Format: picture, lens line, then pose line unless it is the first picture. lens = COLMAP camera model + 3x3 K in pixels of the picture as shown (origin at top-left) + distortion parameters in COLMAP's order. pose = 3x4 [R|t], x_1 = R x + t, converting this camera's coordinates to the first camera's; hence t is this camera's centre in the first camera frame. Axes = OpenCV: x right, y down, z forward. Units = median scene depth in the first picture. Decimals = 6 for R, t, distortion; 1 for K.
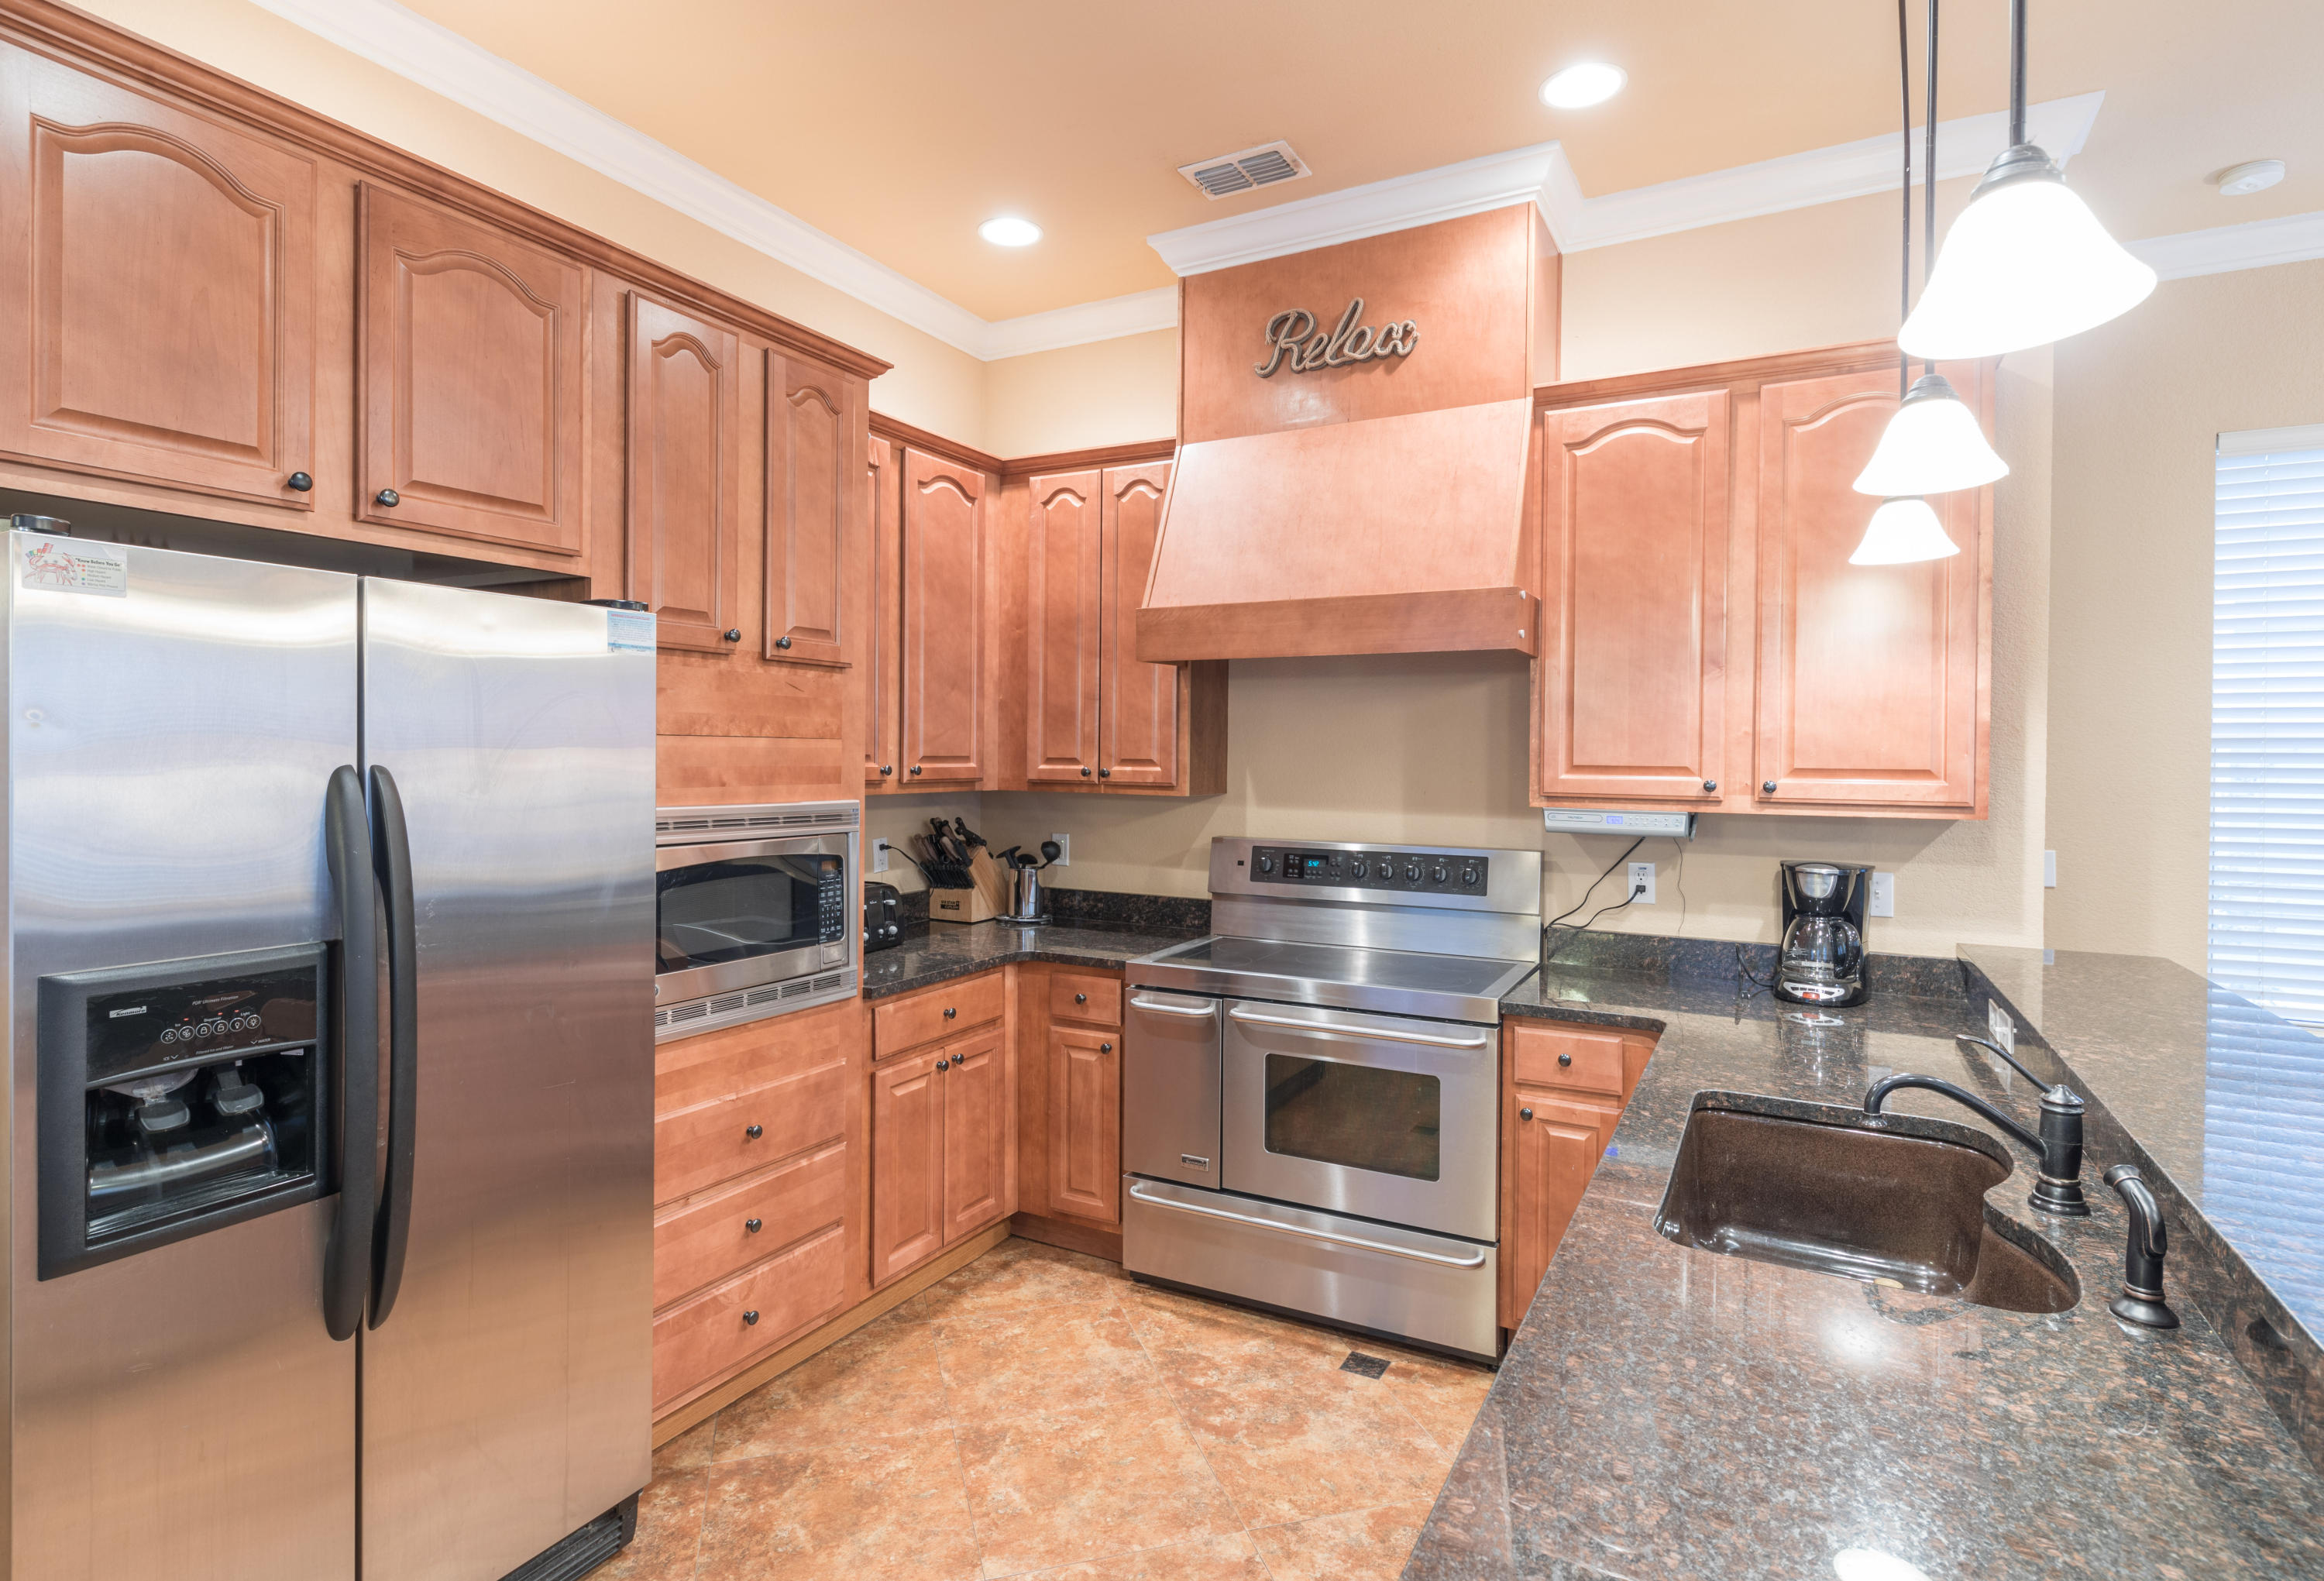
lens RADIAL K [[1182.0, 0, 1156.7], [0, 1182.0, 759.3], [0, 0, 1]] dist [-0.002283, -0.001436]
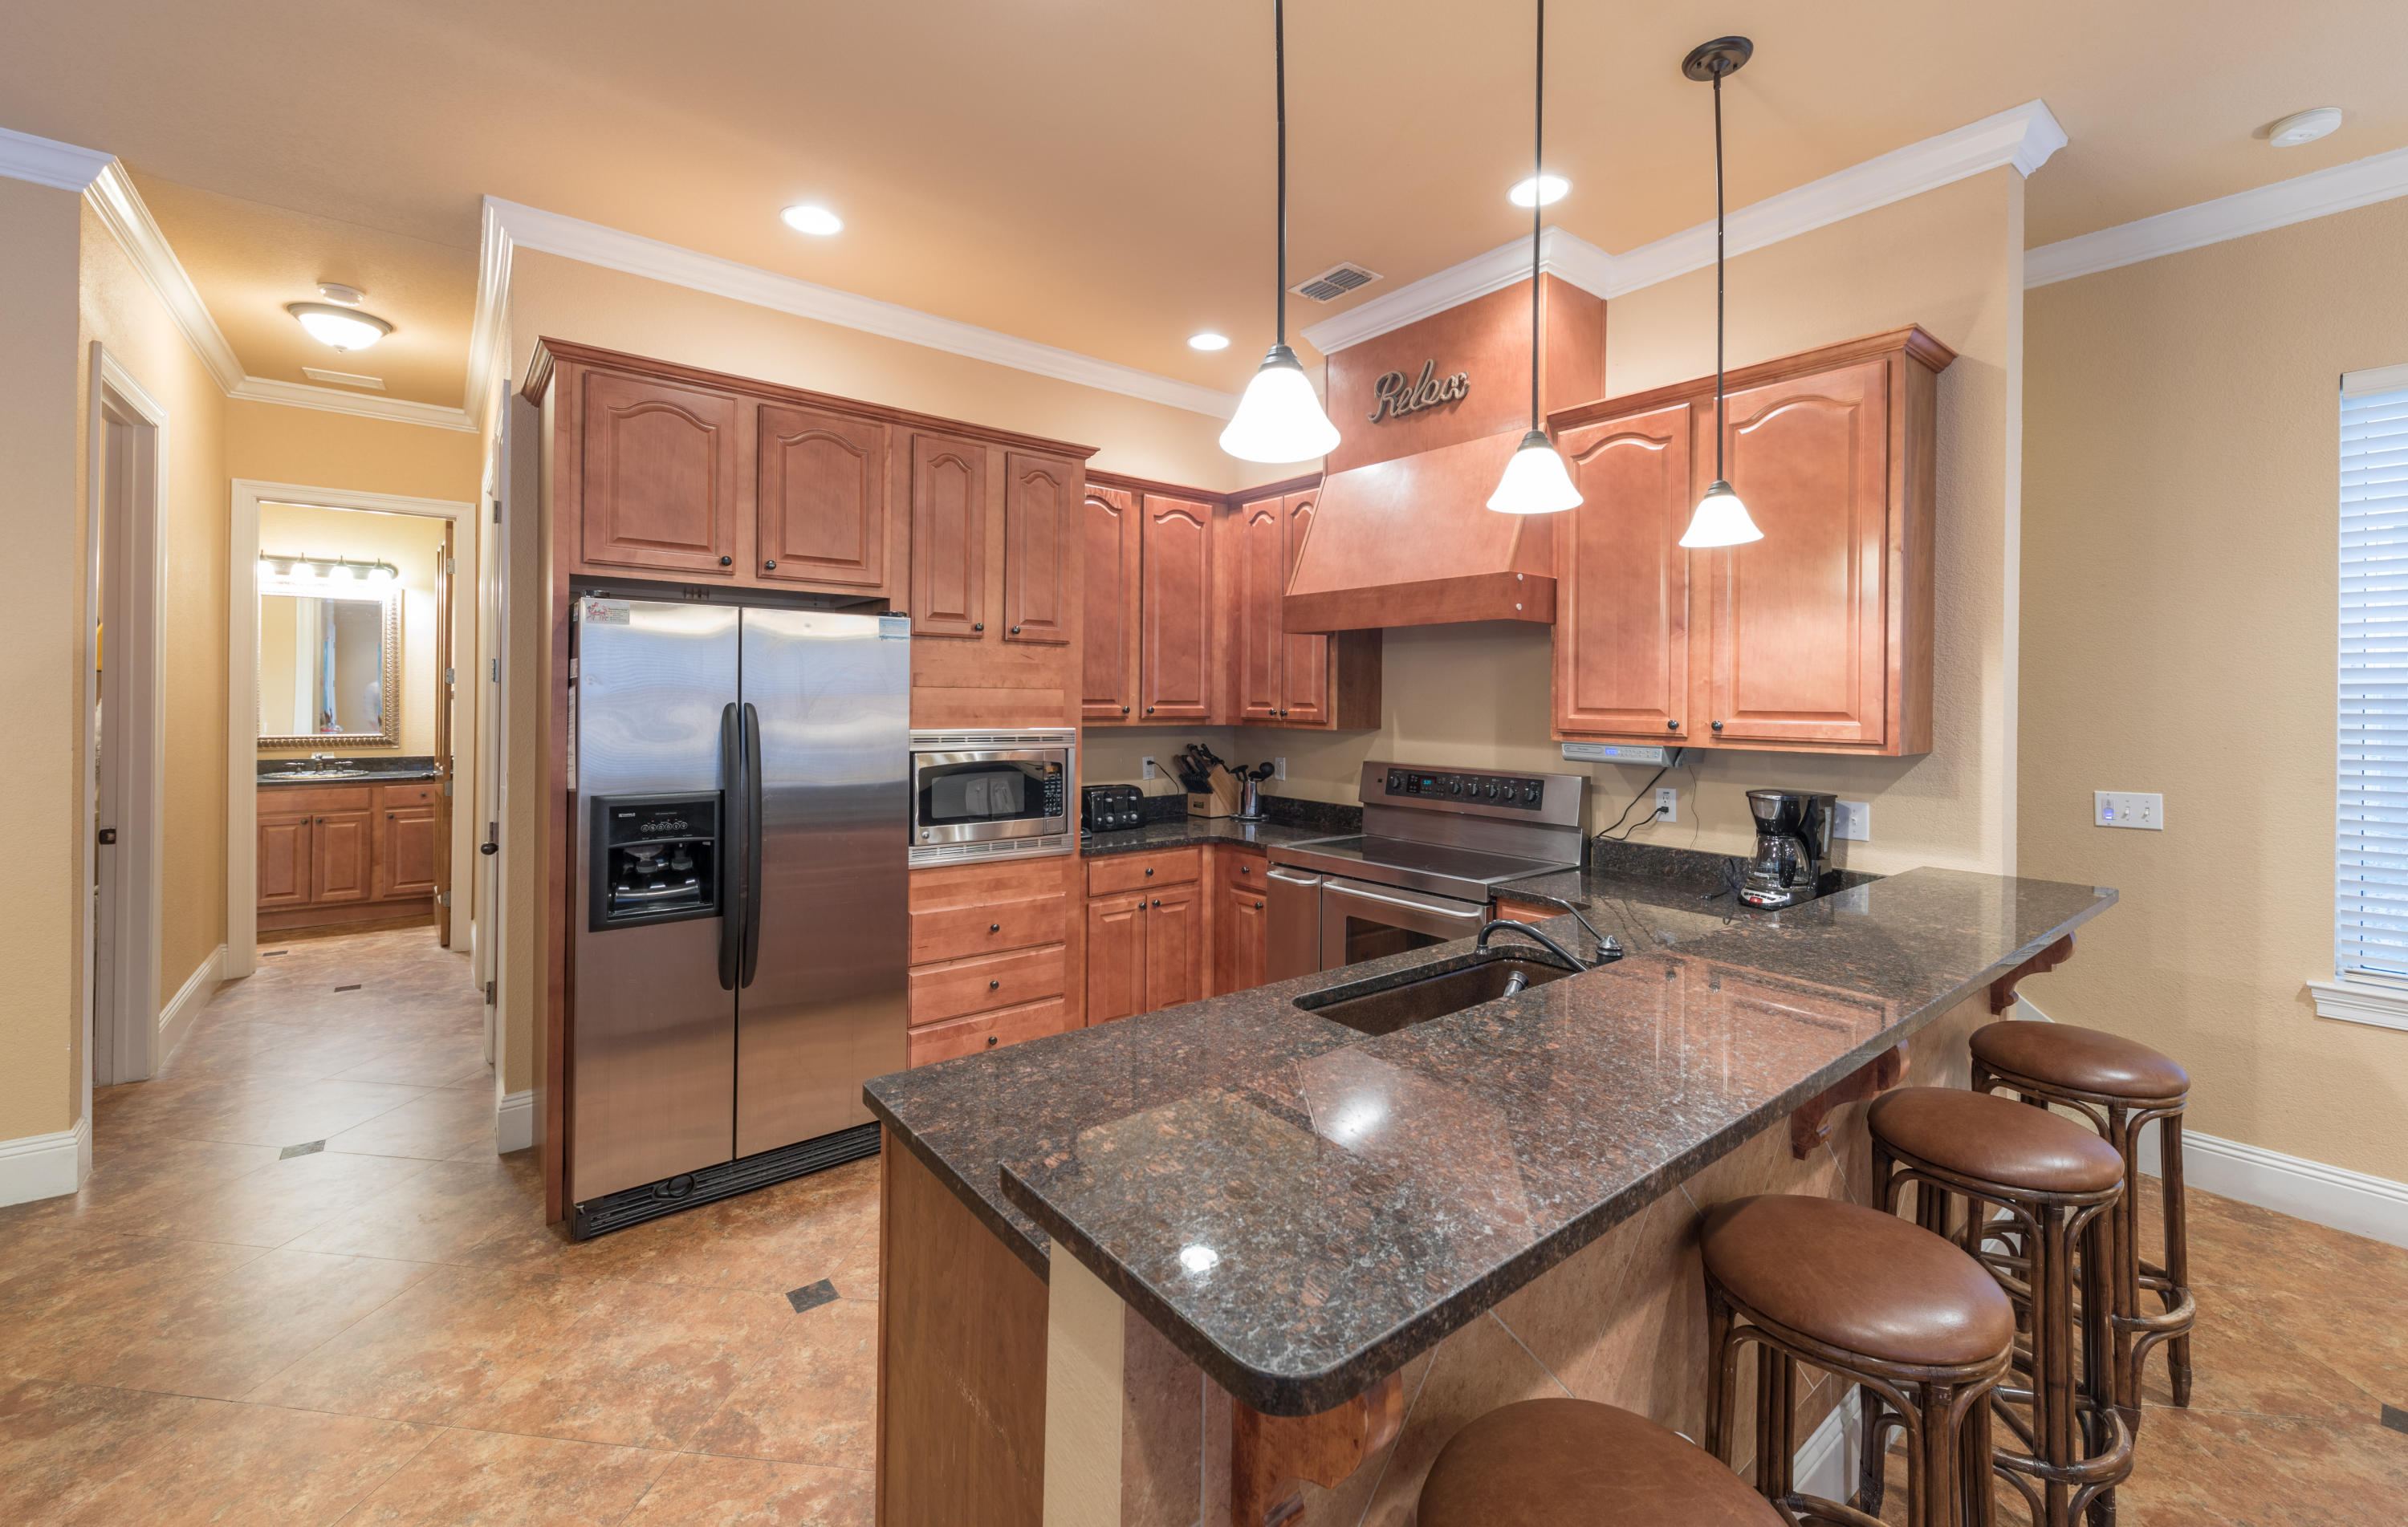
lens RADIAL K [[974.4, 0, 1205.2], [0, 974.4, 694.2], [0, 0, 1]] dist [-0.000963, -0.000491]
pose [[0.923376, -0.001291, -0.383894, 0.375810], [-0.003544, 0.999923, -0.011888, 0.004111], [0.383880, 0.012337, 0.923300, -0.119953]]
